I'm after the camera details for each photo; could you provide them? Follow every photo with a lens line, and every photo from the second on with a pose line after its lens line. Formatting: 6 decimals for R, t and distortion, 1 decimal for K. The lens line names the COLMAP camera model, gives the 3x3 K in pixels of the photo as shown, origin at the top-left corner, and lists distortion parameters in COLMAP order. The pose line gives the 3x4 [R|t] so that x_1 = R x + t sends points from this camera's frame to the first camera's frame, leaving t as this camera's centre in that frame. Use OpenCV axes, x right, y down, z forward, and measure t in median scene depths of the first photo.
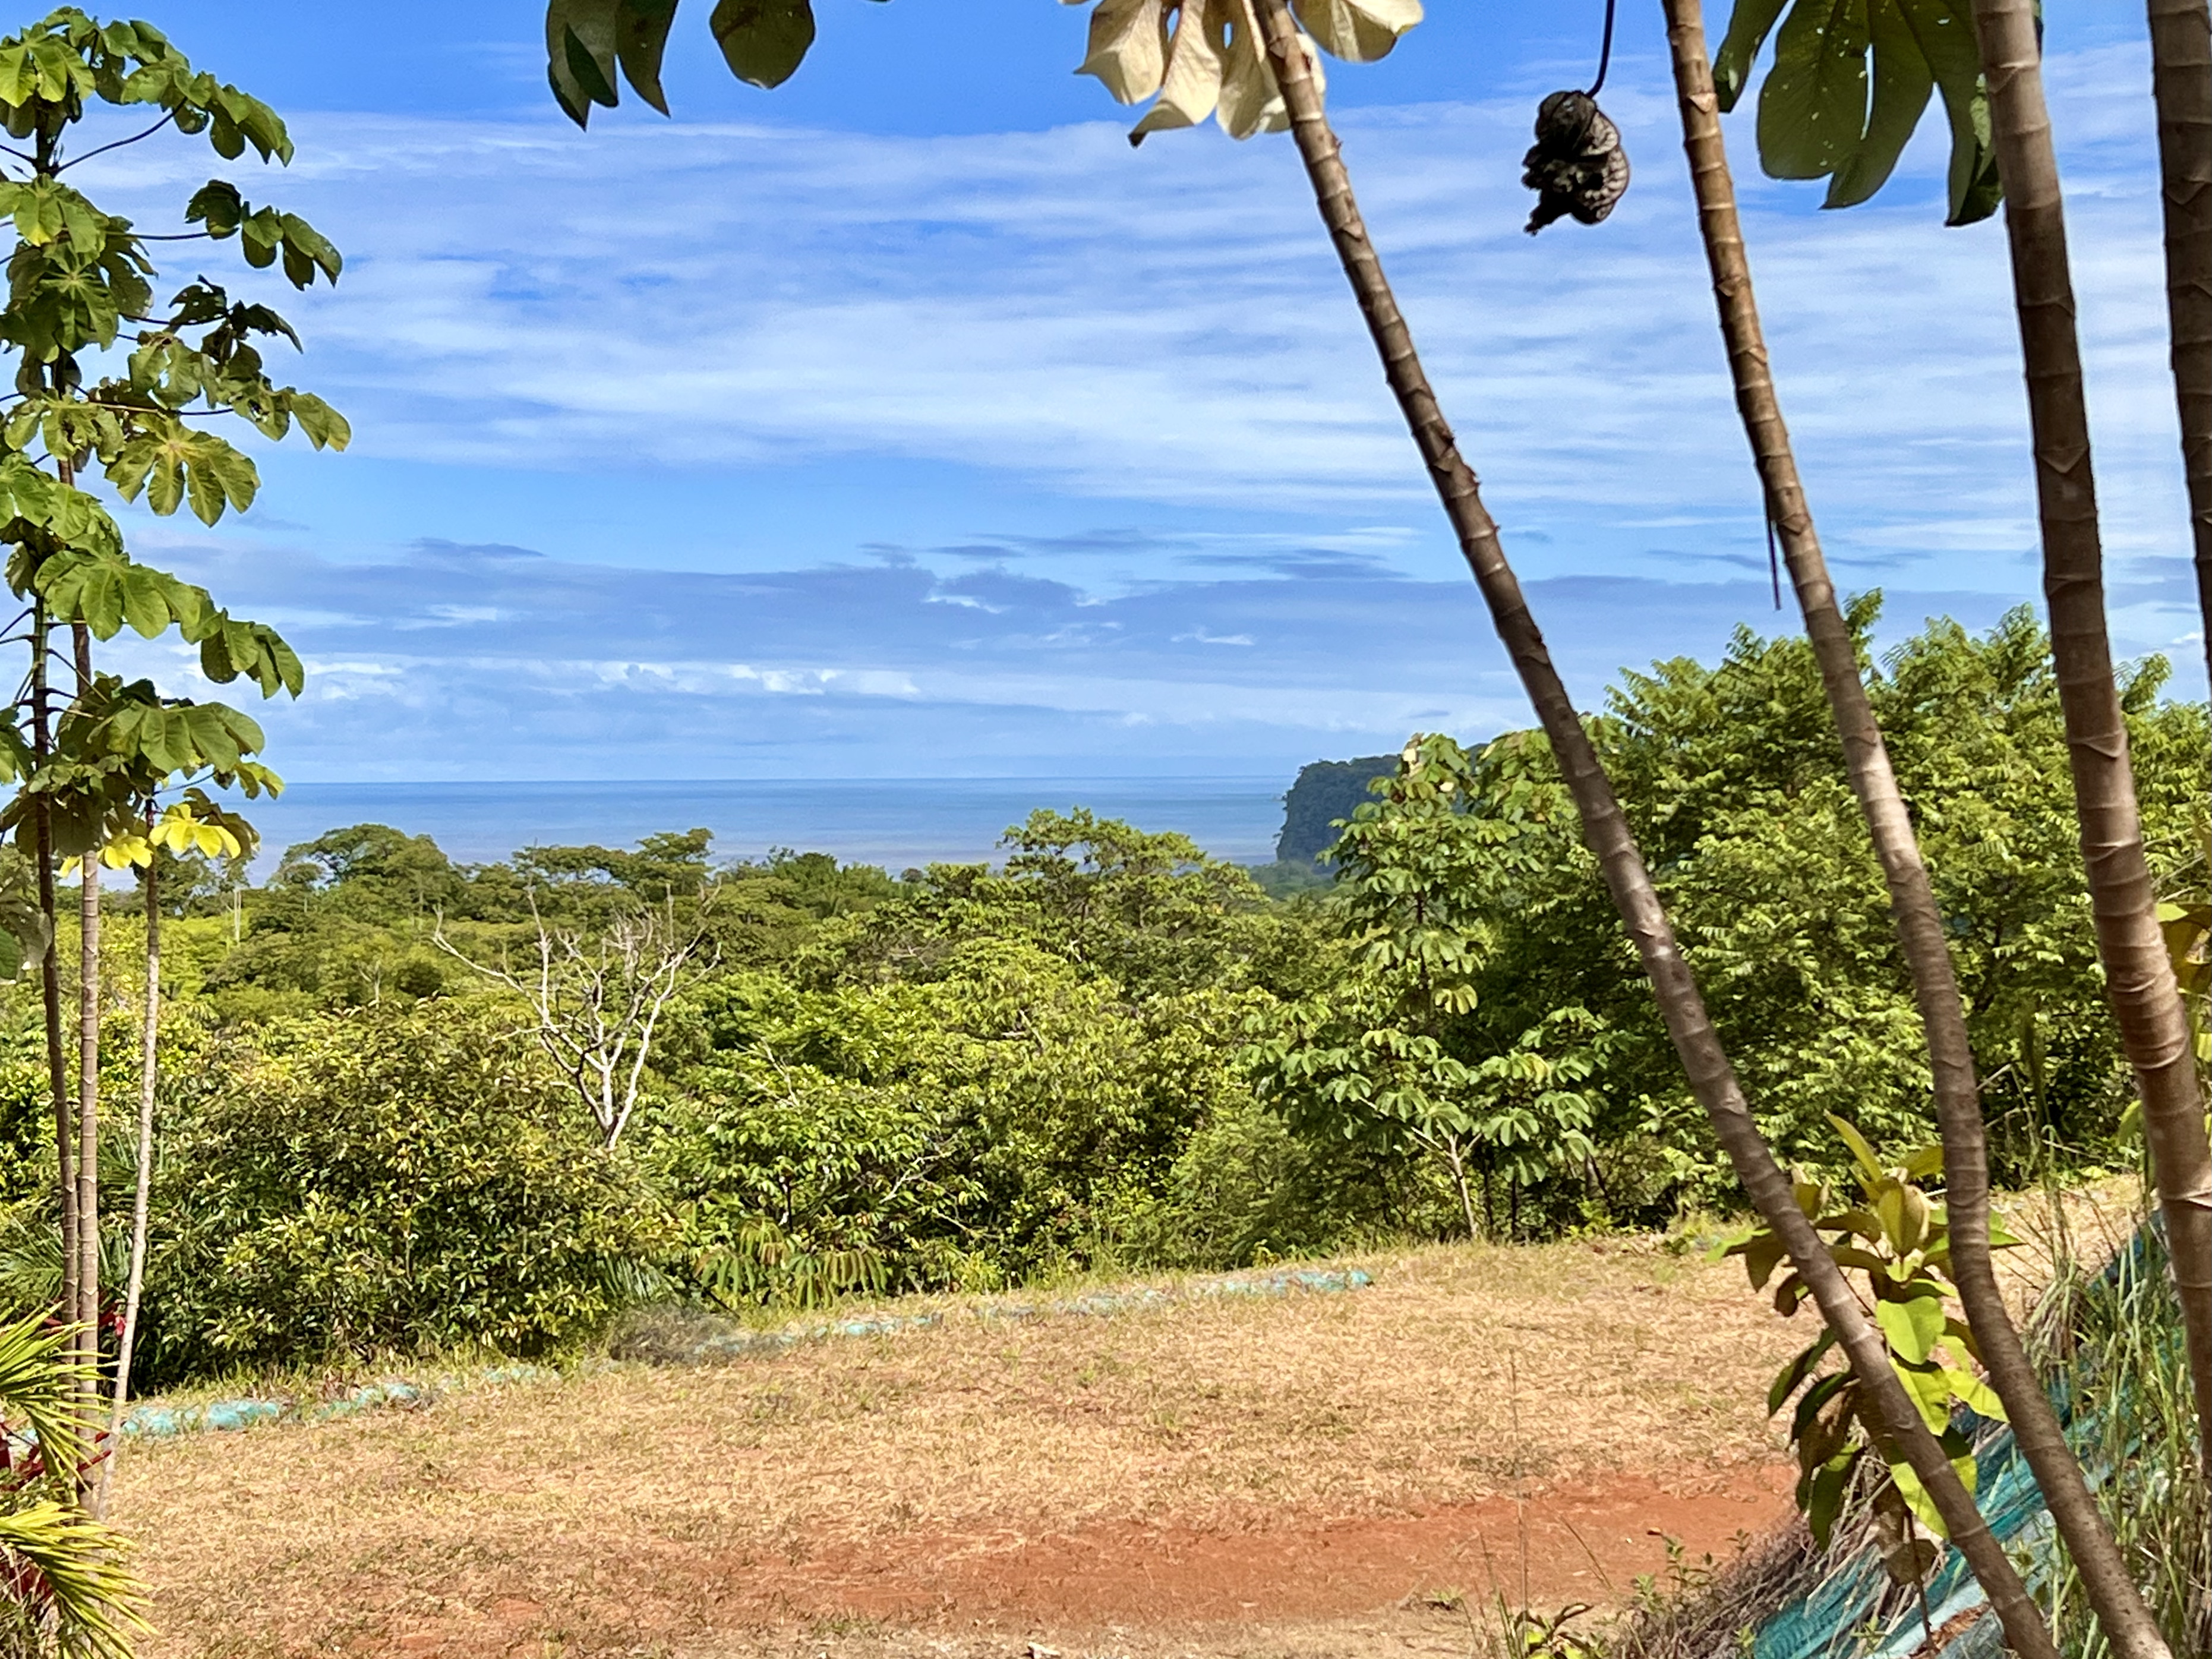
lens RADIAL K [[3958.8, 0, 1088.3], [0, 3958.8, 842.7], [0, 0, 1]] dist [0.192491, 0.000000]
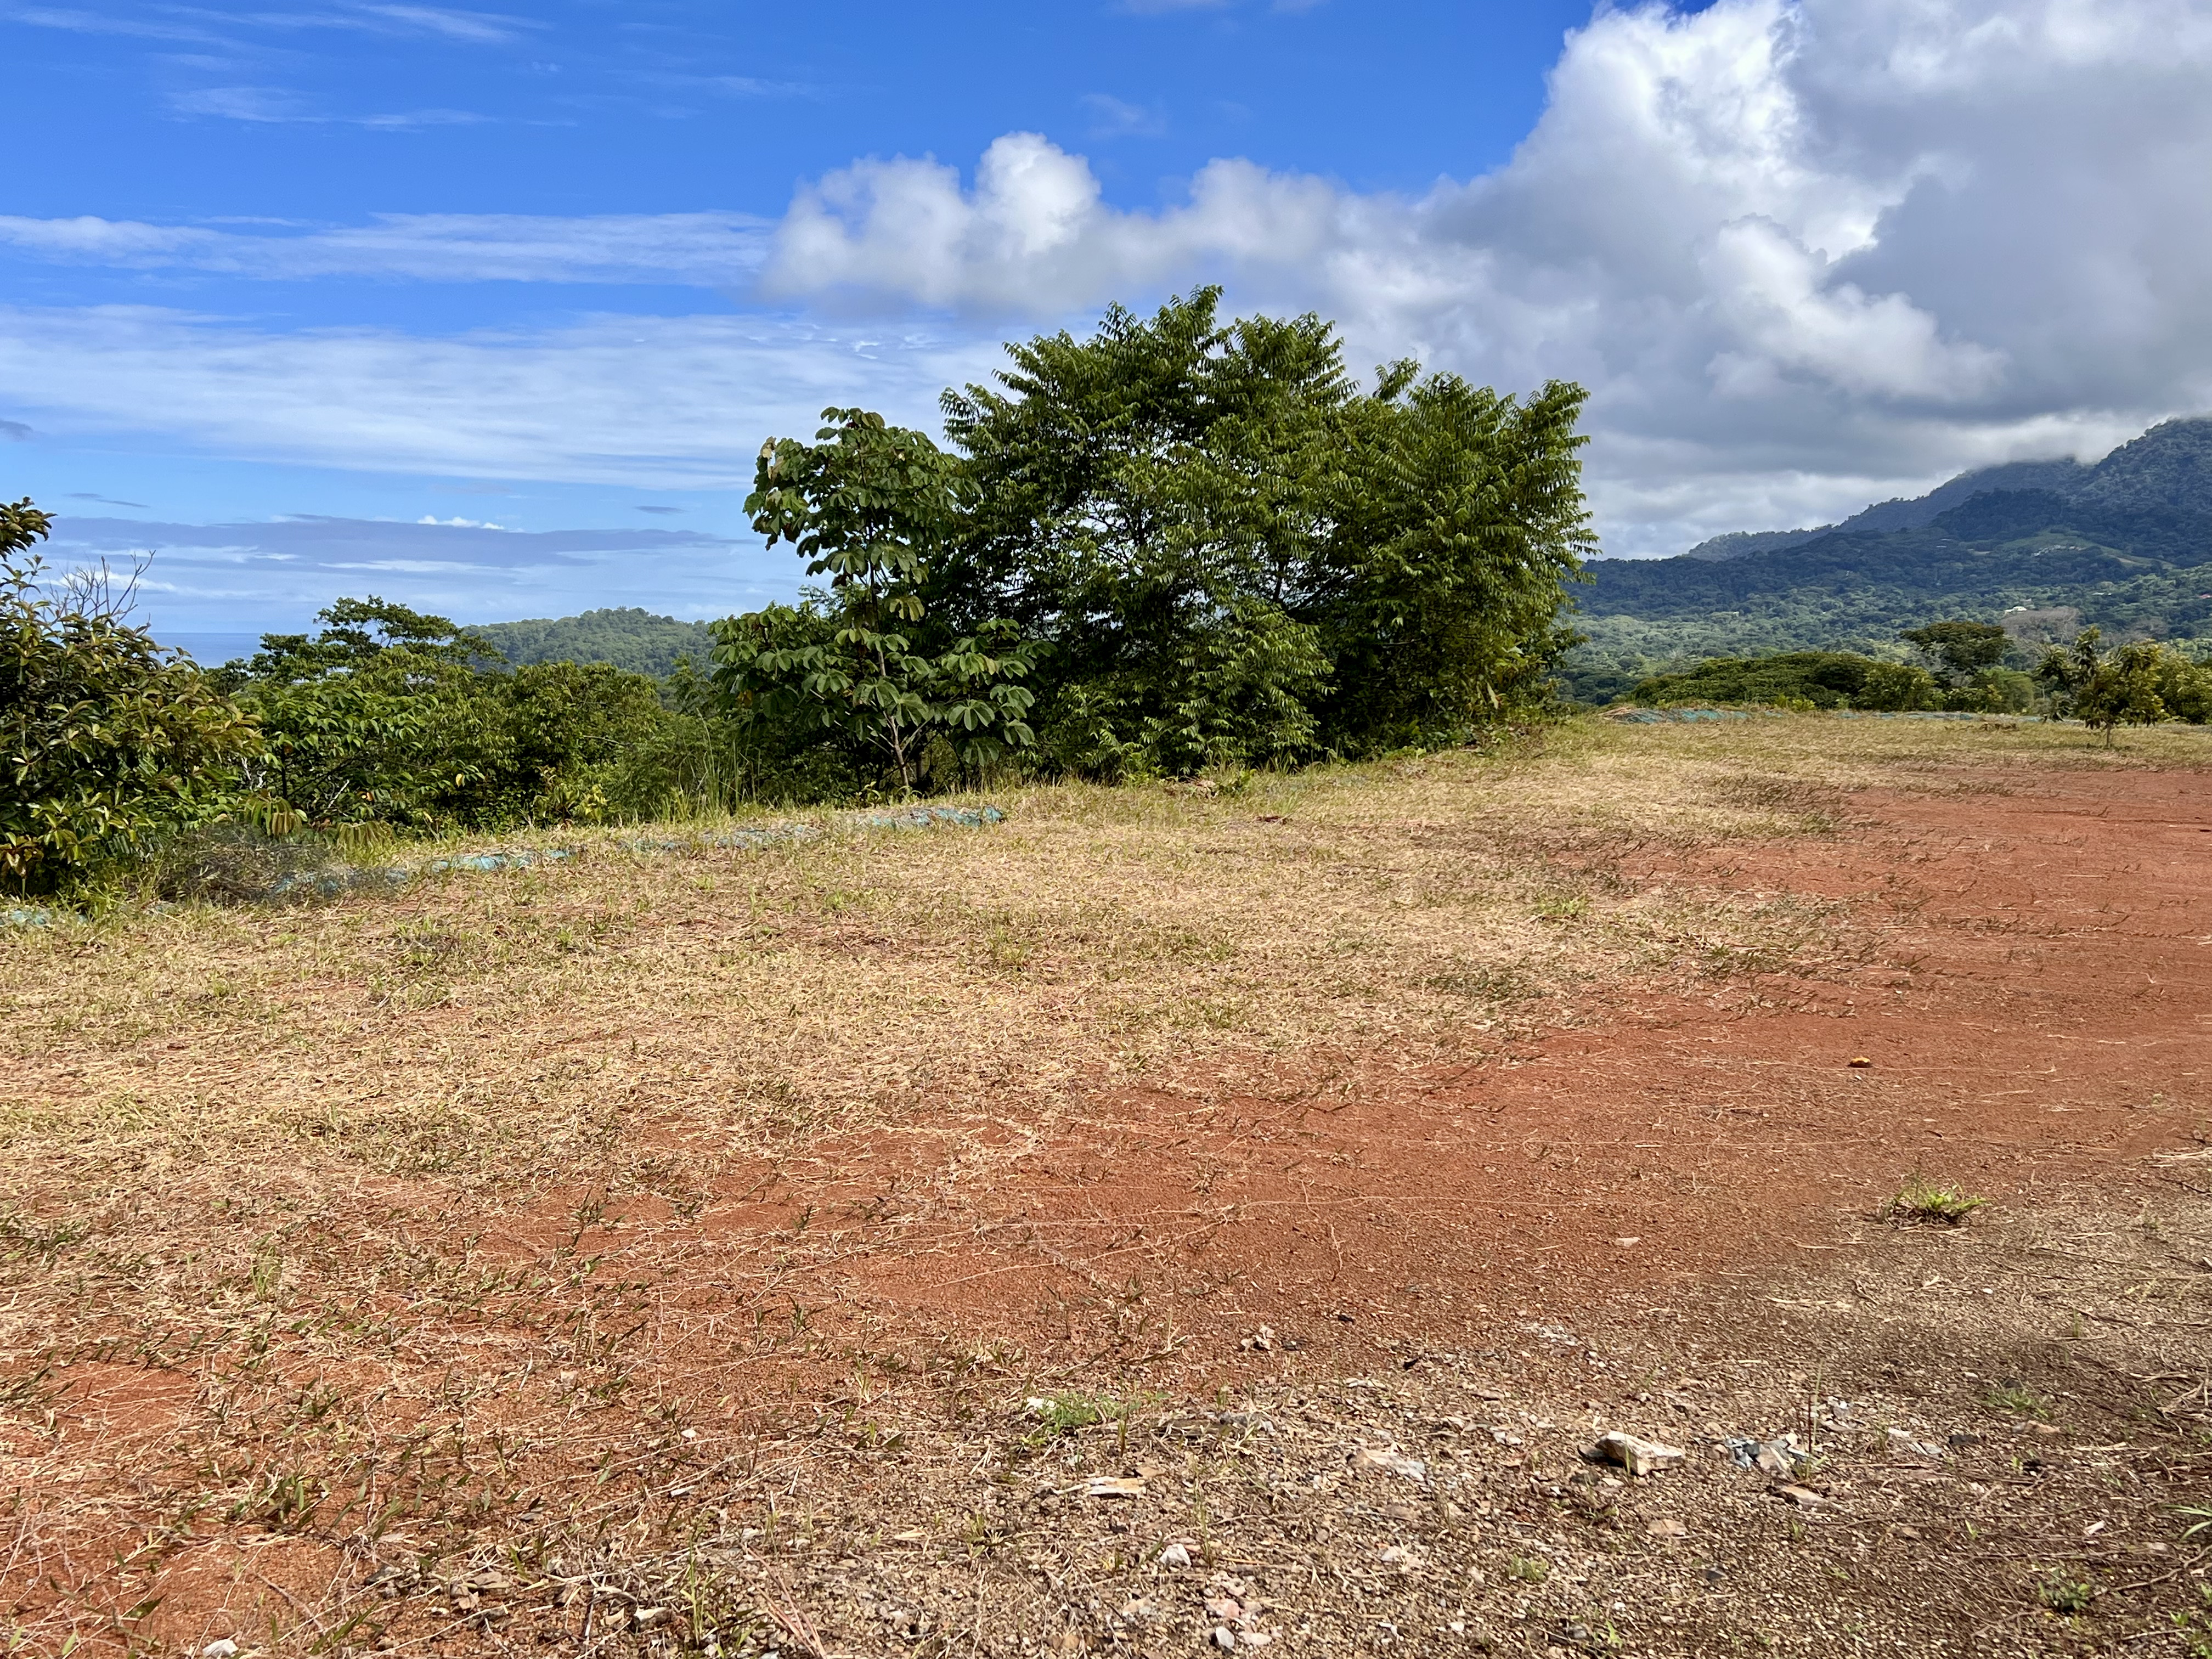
lens RADIAL K [[2160.4, 0, 1133.2], [0, 2160.4, 792.4], [0, 0, 1]] dist [0.010369, 0.000000]
pose [[0.935773, -0.005942, 0.352554, -0.094559], [-0.011973, 0.998746, 0.048612, 0.090631], [-0.352401, -0.049711, 0.934528, 0.581132]]
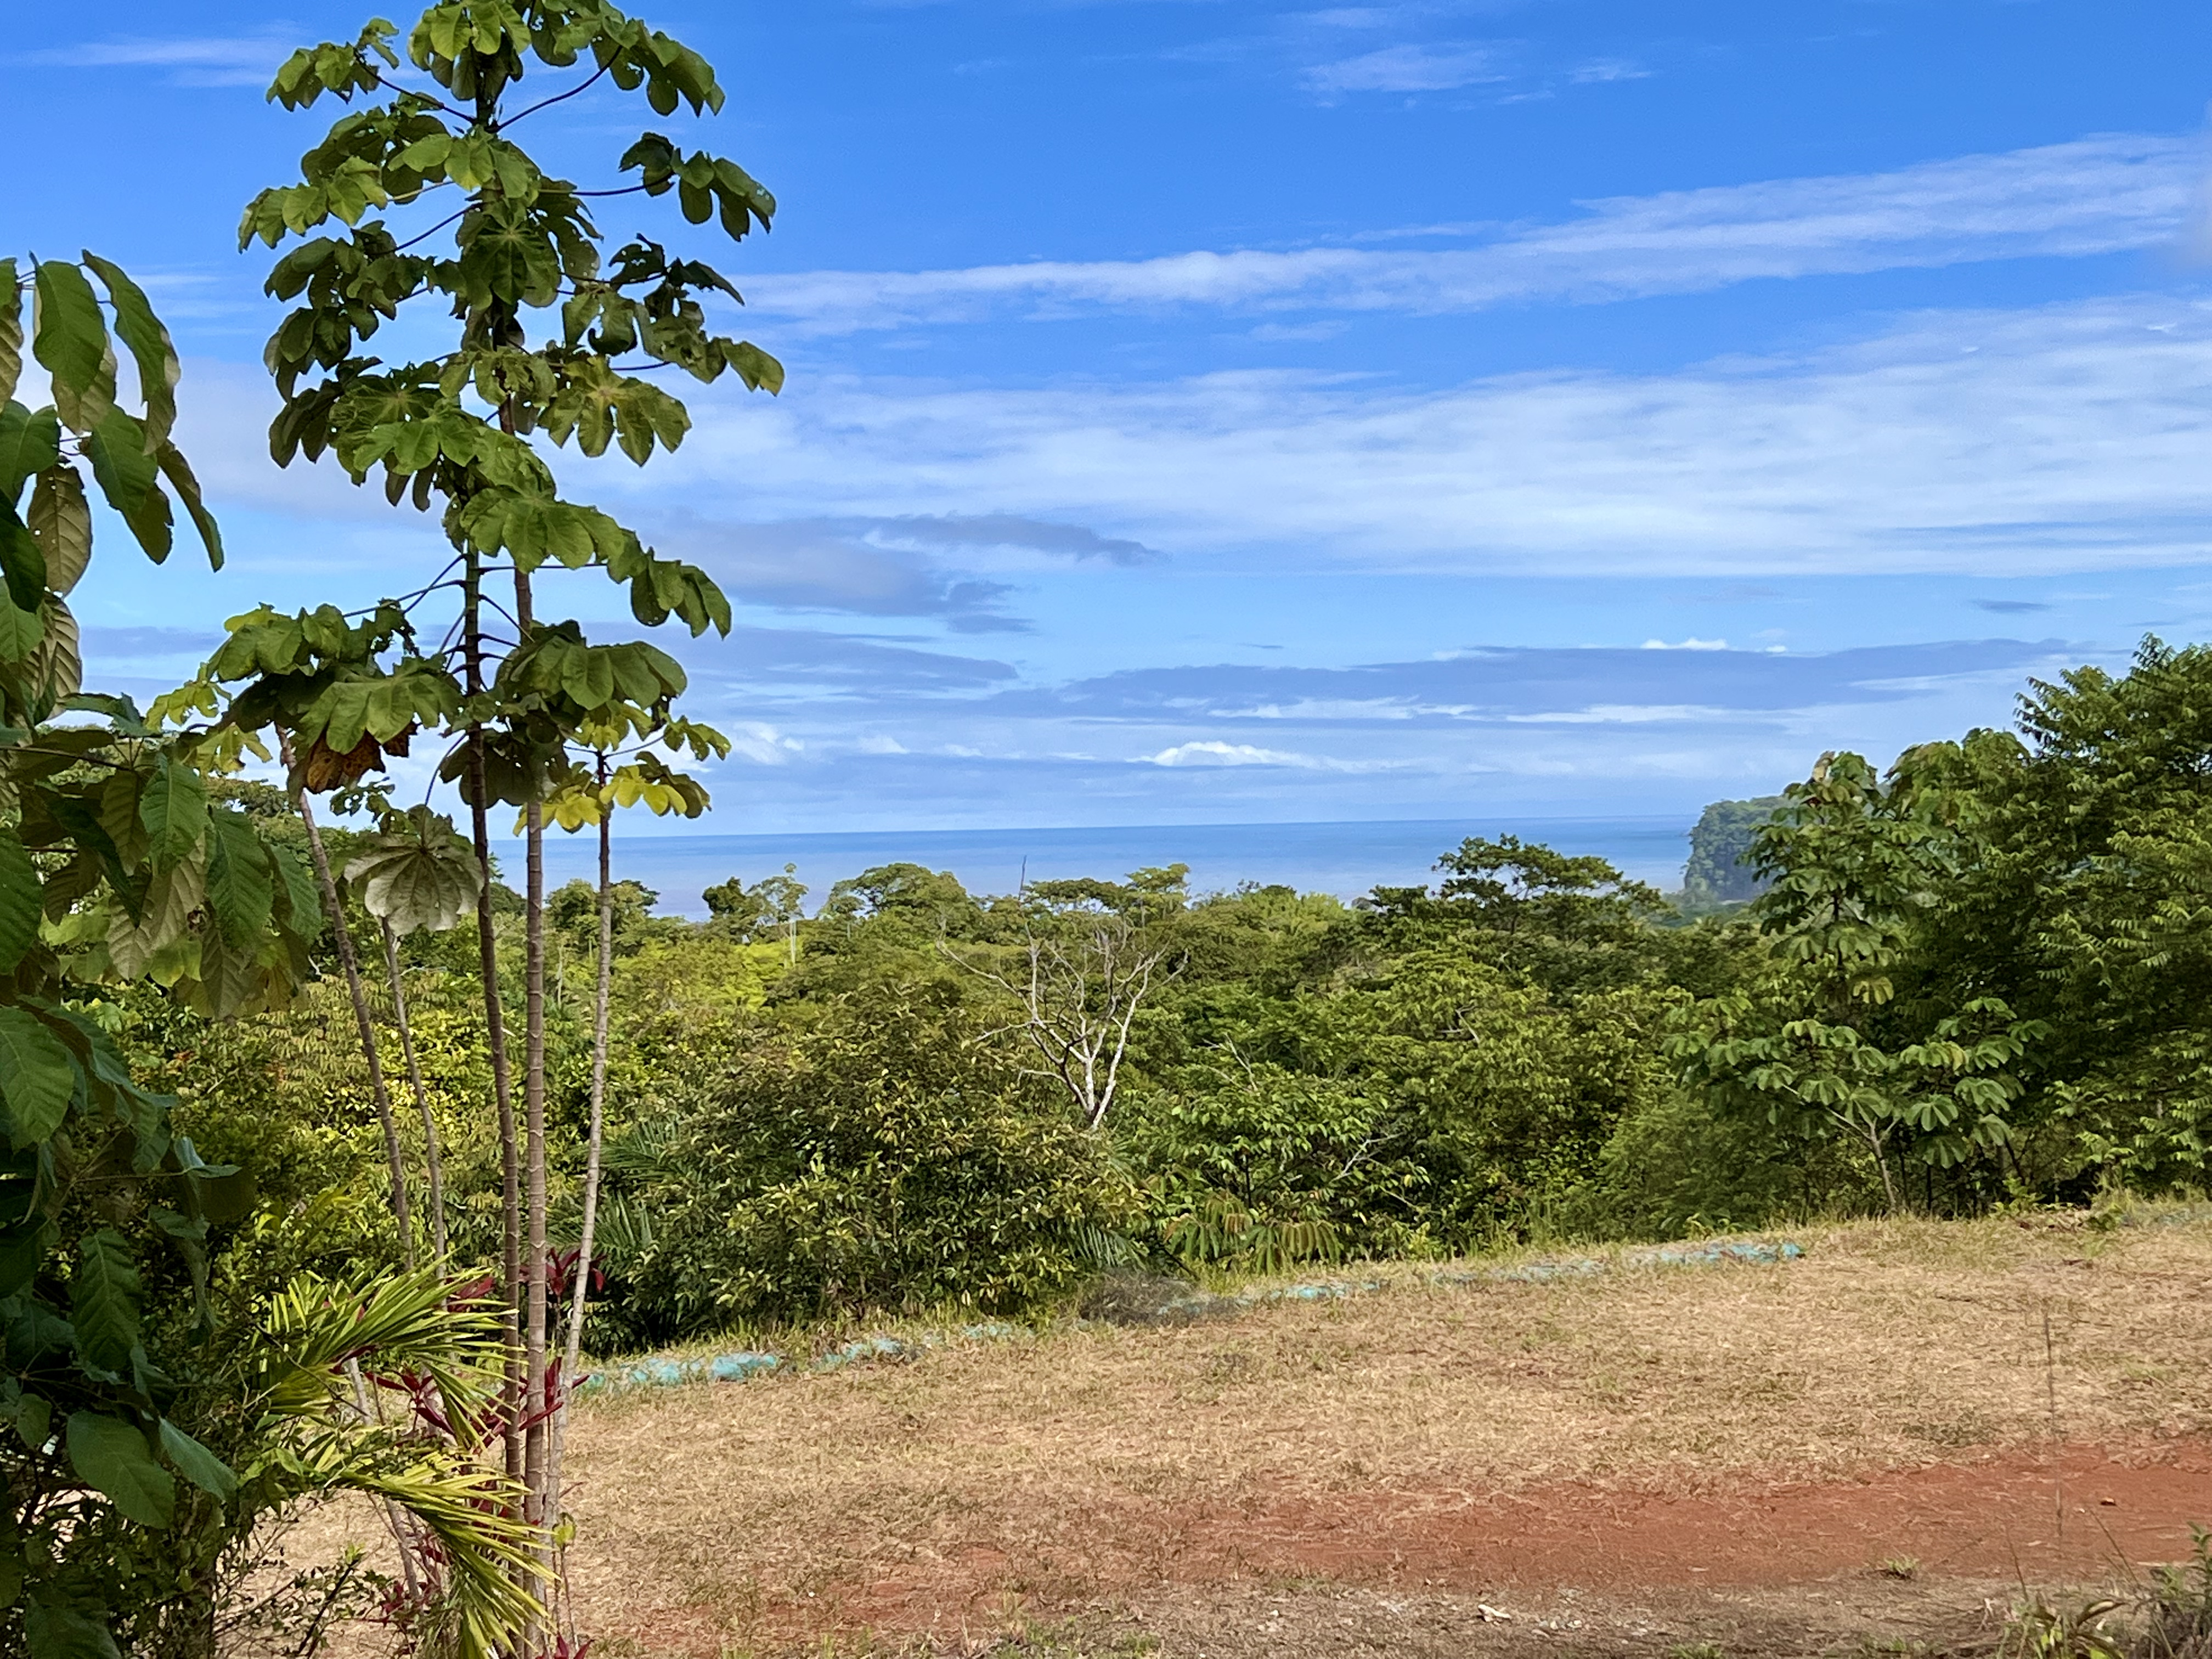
lens RADIAL K [[3411.6, 0, 1129.0], [0, 3411.6, 831.4], [0, 0, 1]] dist [0.208605, 0.000000]
pose [[0.993661, -0.009931, -0.111974, -0.002319], [0.008445, 0.999870, -0.013734, 0.011492], [0.112096, 0.012701, 0.993616, 0.084465]]
